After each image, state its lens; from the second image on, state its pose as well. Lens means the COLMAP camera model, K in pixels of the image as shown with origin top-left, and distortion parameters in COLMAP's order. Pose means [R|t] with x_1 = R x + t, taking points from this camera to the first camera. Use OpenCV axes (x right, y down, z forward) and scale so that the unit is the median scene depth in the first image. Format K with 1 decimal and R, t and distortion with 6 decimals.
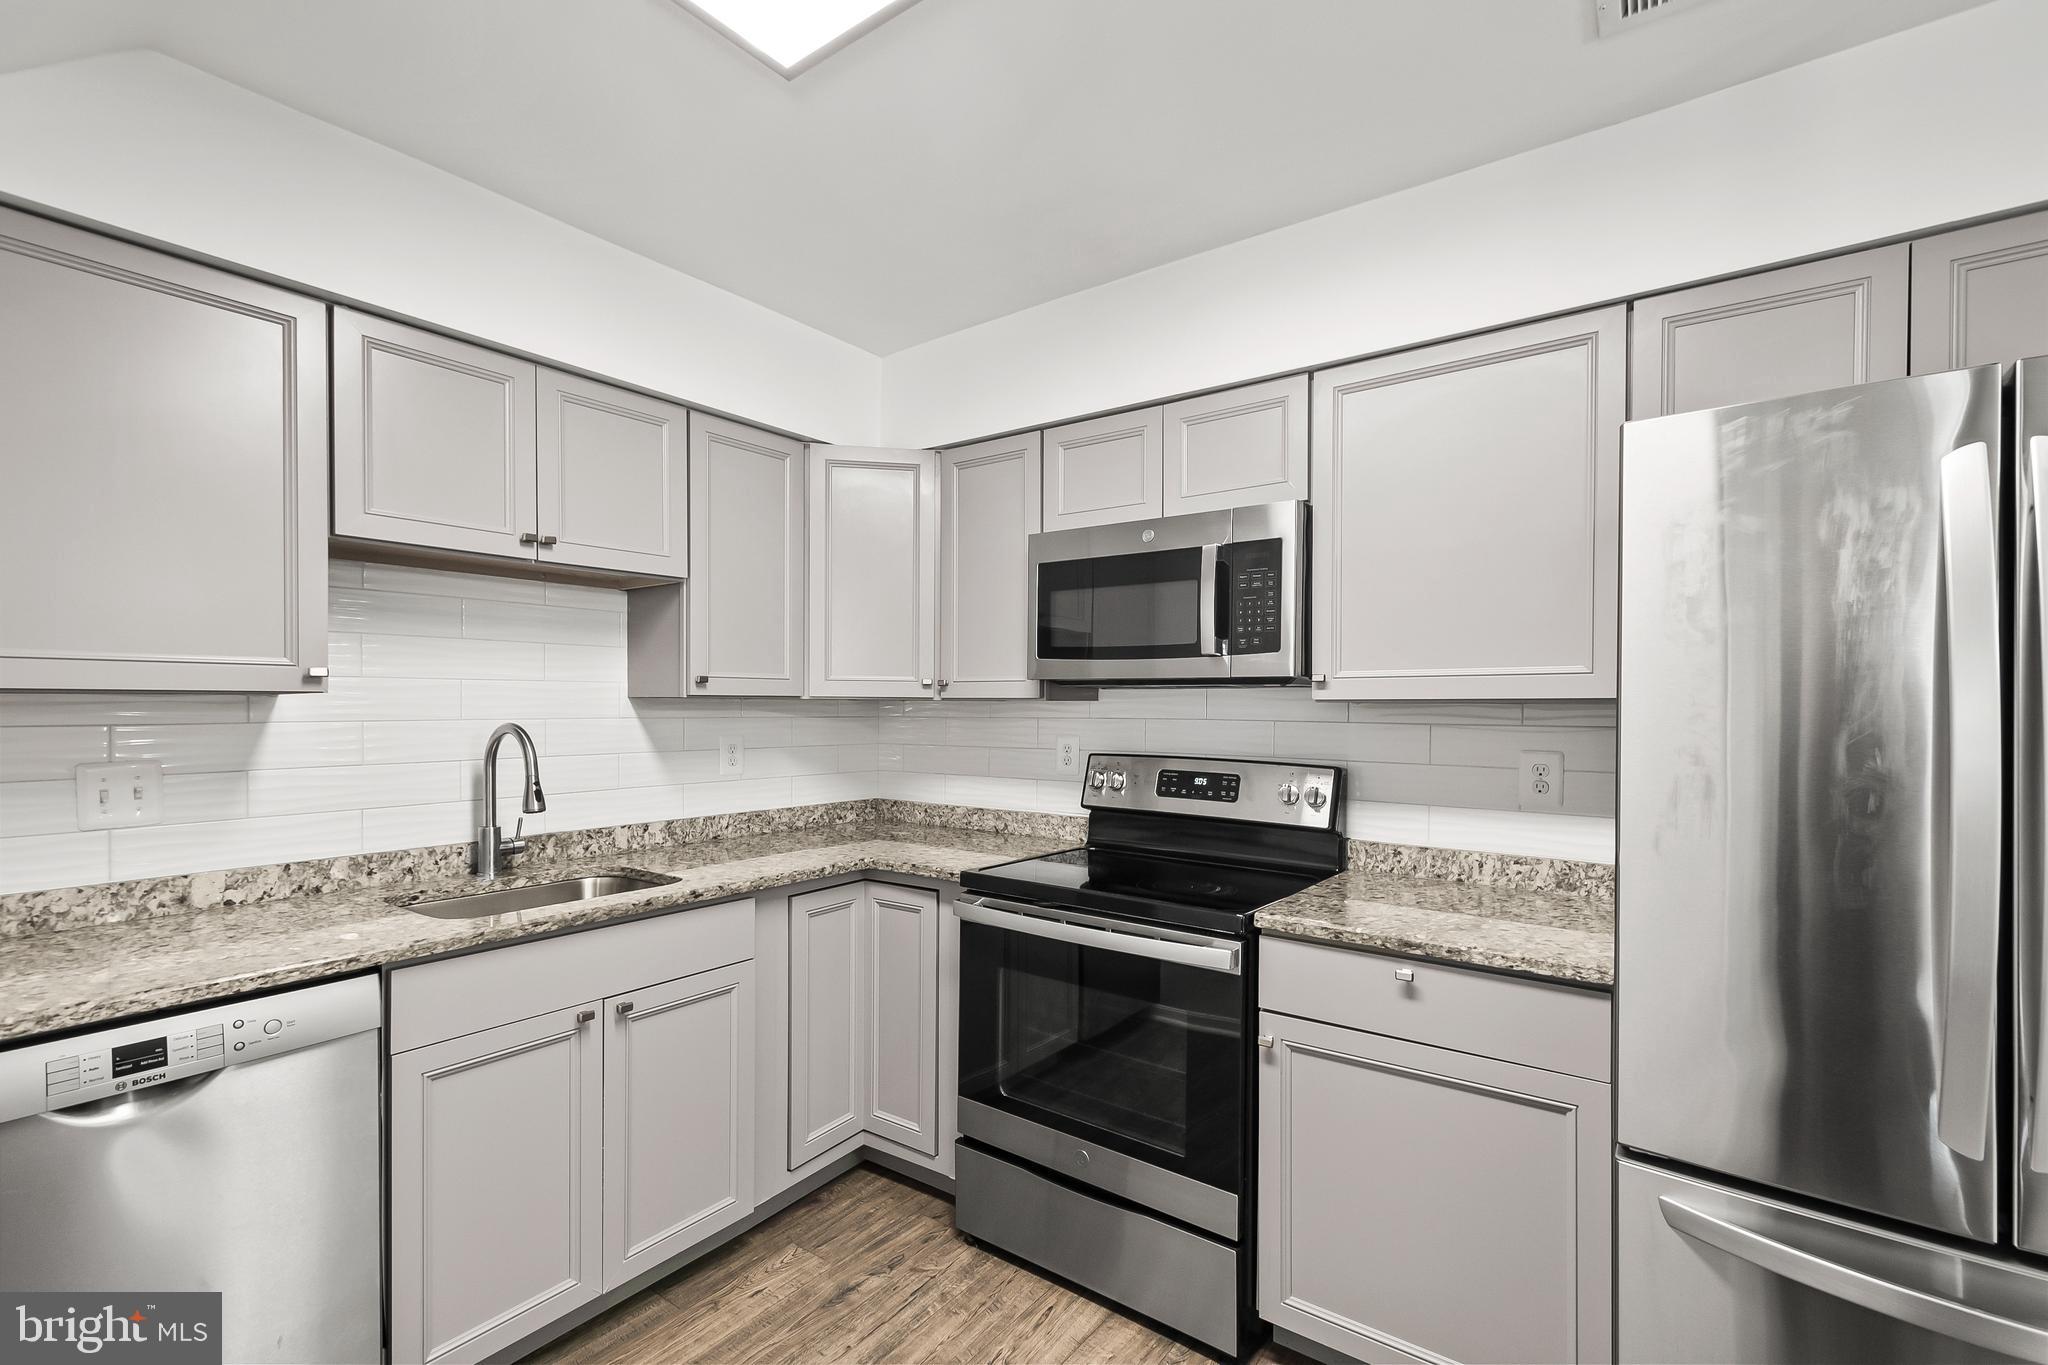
lens RADIAL K [[889.5, 0, 1073.2], [0, 889.5, 703.7], [0, 0, 1]] dist [-0.003169, 0.002535]
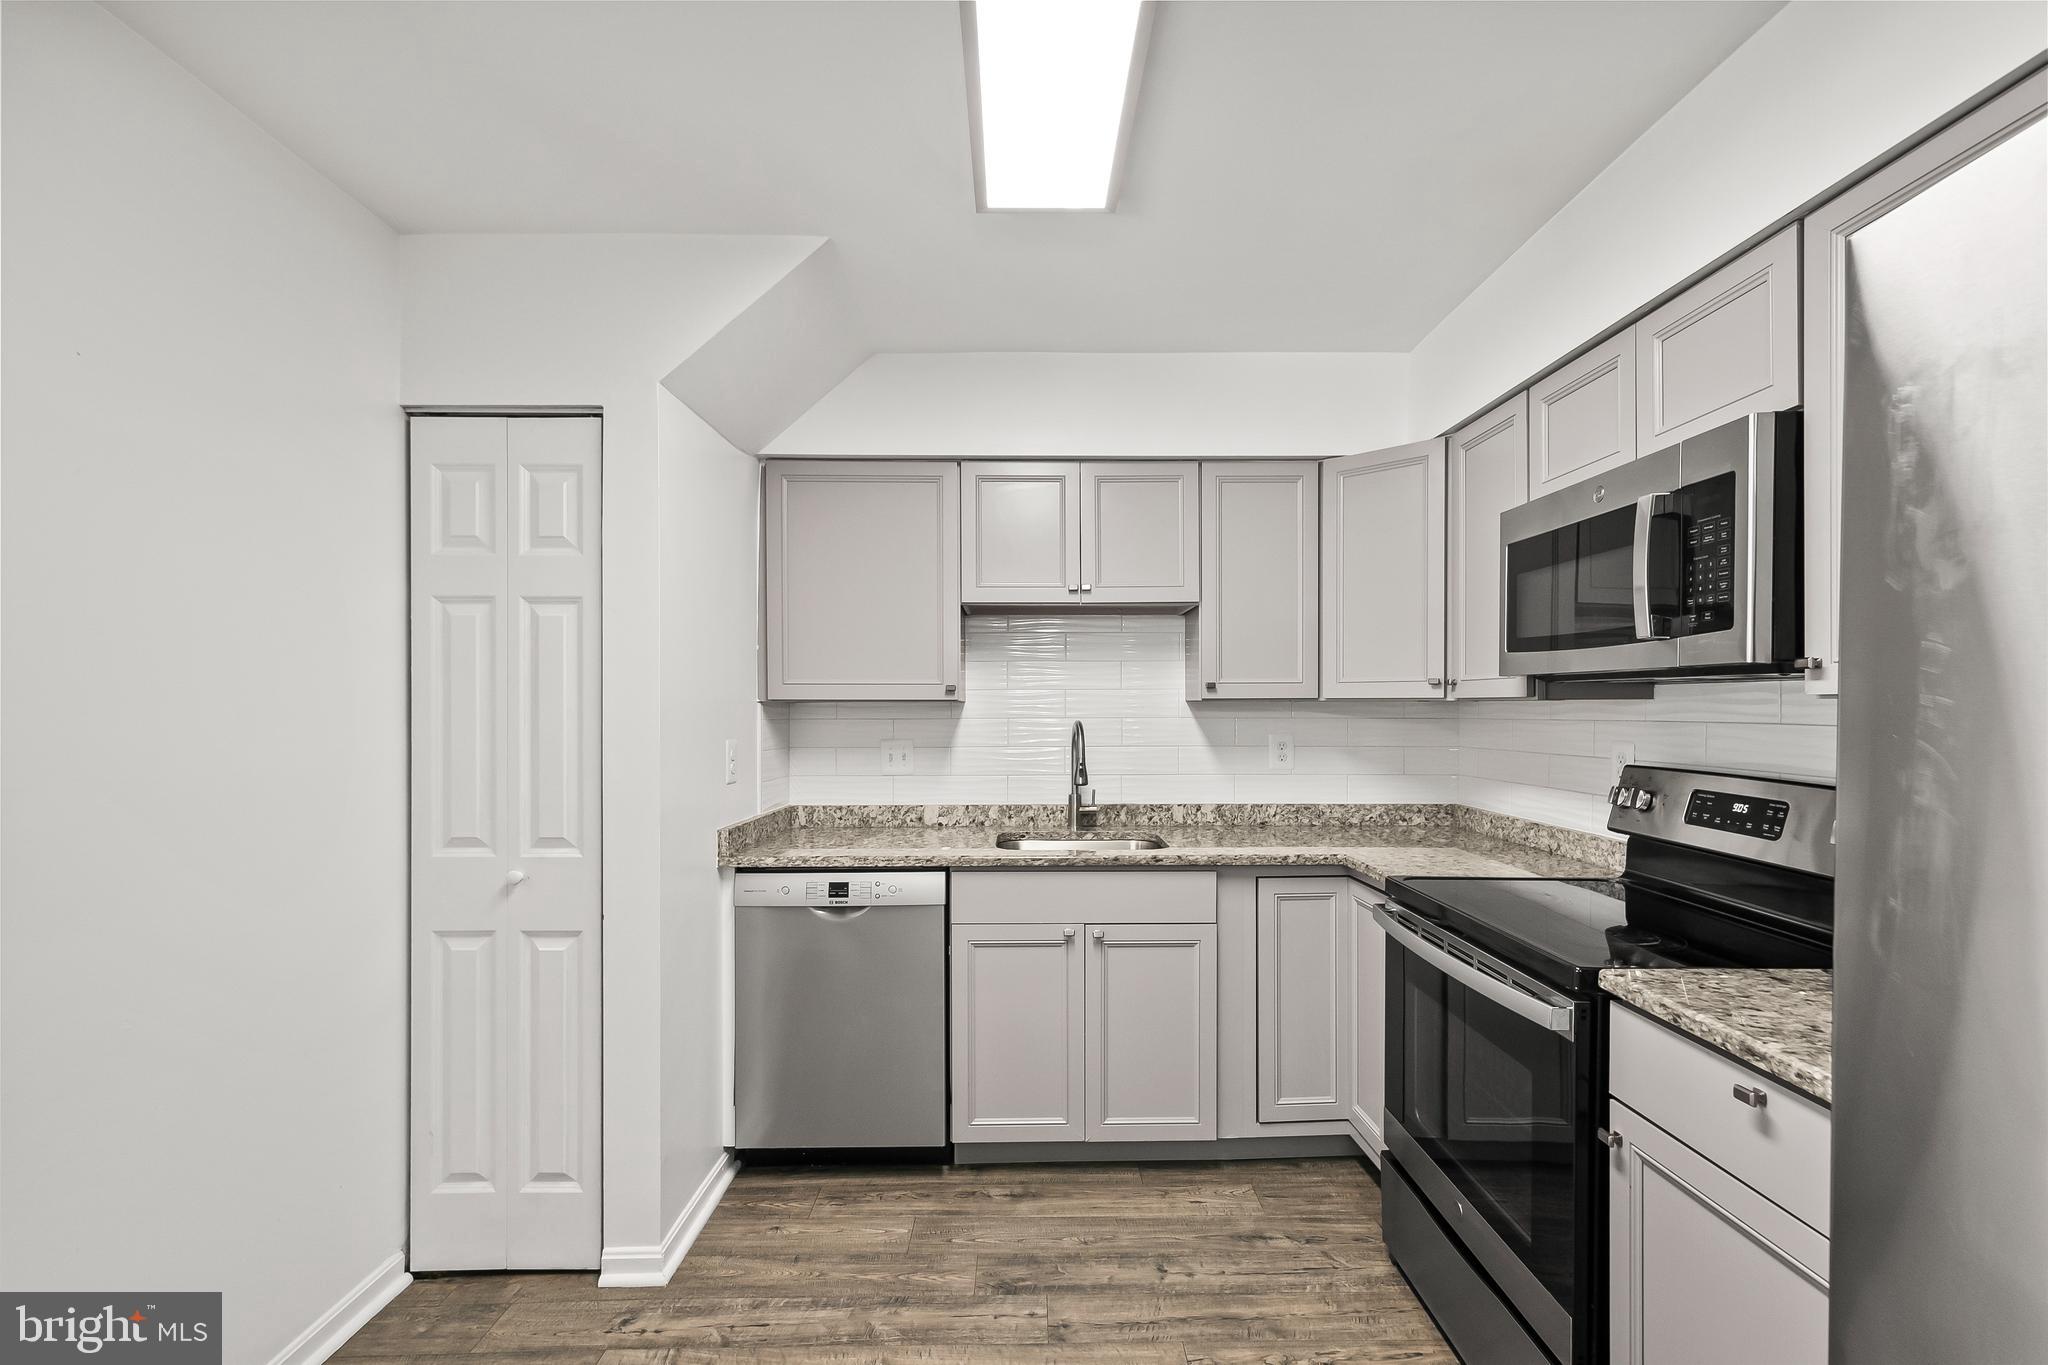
lens RADIAL K [[889.5, 0, 1022.1], [0, 889.5, 700.7], [0, 0, 1]] dist [-0.003169, 0.002535]
pose [[0.588574, -0.010094, -0.808380, 0.597968], [0.005285, 0.999949, -0.008638, 0.003116], [0.808426, 0.000812, 0.588597, 0.142232]]
